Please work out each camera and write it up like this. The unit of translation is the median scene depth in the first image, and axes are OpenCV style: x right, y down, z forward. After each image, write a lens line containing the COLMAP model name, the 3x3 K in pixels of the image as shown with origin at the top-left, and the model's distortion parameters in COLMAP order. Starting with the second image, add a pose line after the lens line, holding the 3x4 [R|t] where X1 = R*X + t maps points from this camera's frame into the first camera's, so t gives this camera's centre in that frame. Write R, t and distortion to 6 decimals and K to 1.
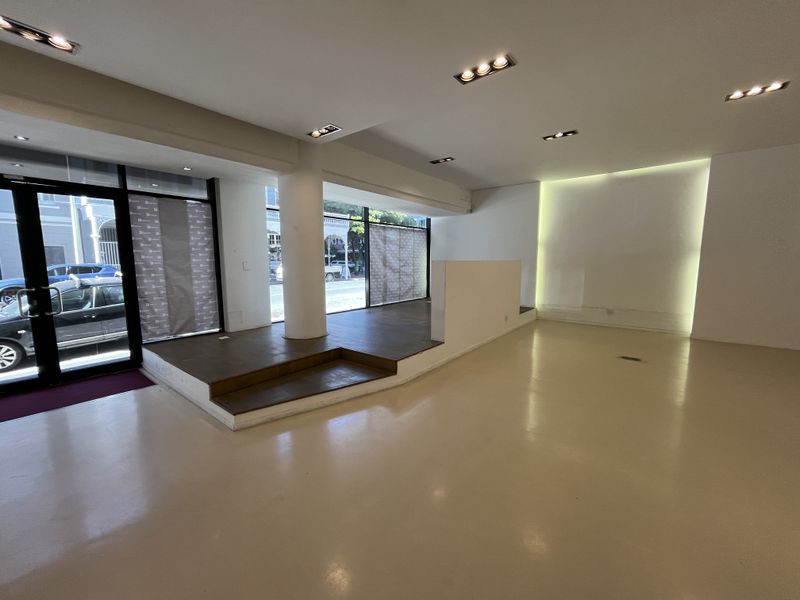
lens RADIAL K [[329.6, 0, 400.1], [0, 329.6, 301.7], [0, 0, 1]] dist [-0.001059, 0.000284]
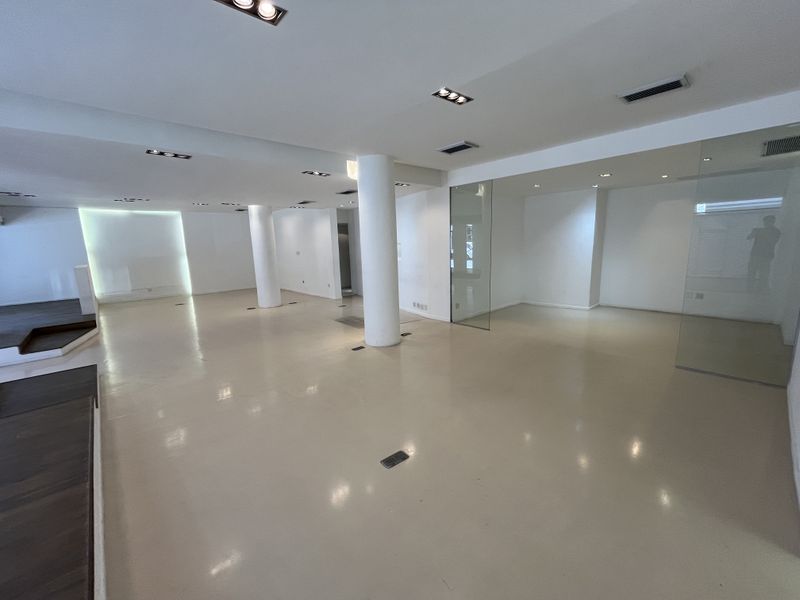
lens RADIAL K [[329.6, 0, 398.1], [0, 329.6, 299.1], [0, 0, 1]] dist [-0.001059, 0.000284]
pose [[0.152973, -0.171958, 0.973155, -1.208411], [0.161697, 0.975828, 0.147013, 0.046671], [-0.974912, 0.134868, 0.177081, -0.814321]]
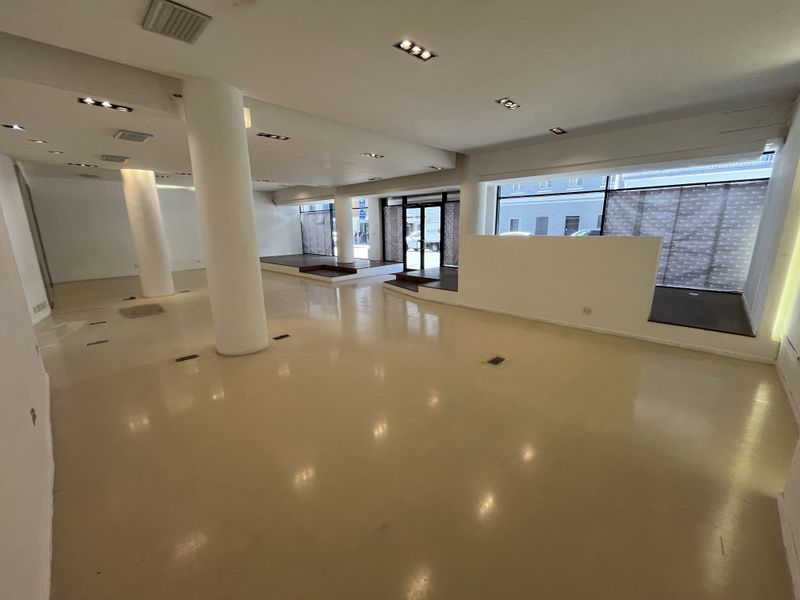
lens RADIAL K [[329.6, 0, 395.2], [0, 329.6, 298.4], [0, 0, 1]] dist [-0.001059, 0.000284]
pose [[-0.098691, 0.219484, -0.970612, 1.411792], [-0.111295, 0.966819, 0.229943, -0.137123], [0.988875, 0.130718, -0.070989, 0.750426]]
